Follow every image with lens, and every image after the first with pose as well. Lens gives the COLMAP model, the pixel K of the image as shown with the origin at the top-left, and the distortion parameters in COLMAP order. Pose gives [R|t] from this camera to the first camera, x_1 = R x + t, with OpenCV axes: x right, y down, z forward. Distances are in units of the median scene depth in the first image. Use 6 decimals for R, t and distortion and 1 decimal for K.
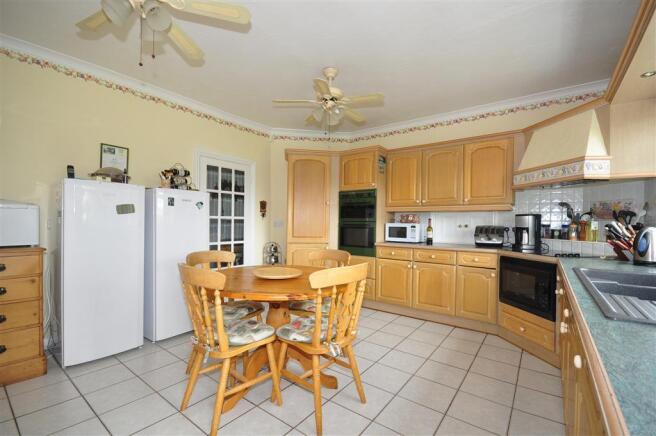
lens RADIAL K [[289.6, 0, 328.8], [0, 289.6, 221.0], [0, 0, 1]] dist [0.000948, 0.000145]
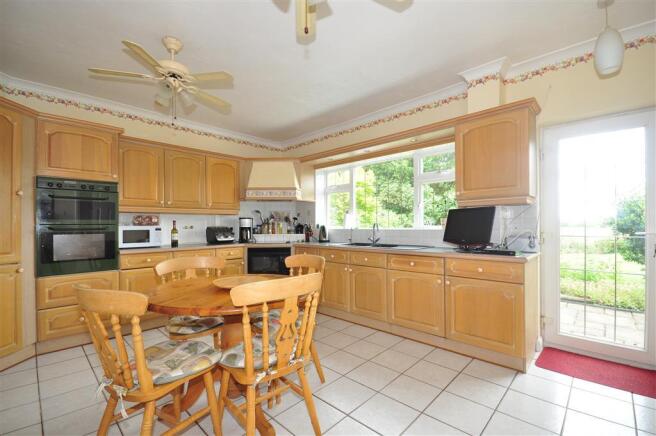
lens RADIAL K [[289.6, 0, 329.3], [0, 289.6, 222.0], [0, 0, 1]] dist [0.000948, 0.000145]
pose [[0.110589, -0.005677, 0.993850, -0.584532], [0.000947, 0.999984, 0.005606, -0.008155], [-0.993866, 0.000321, 0.110592, 0.364532]]
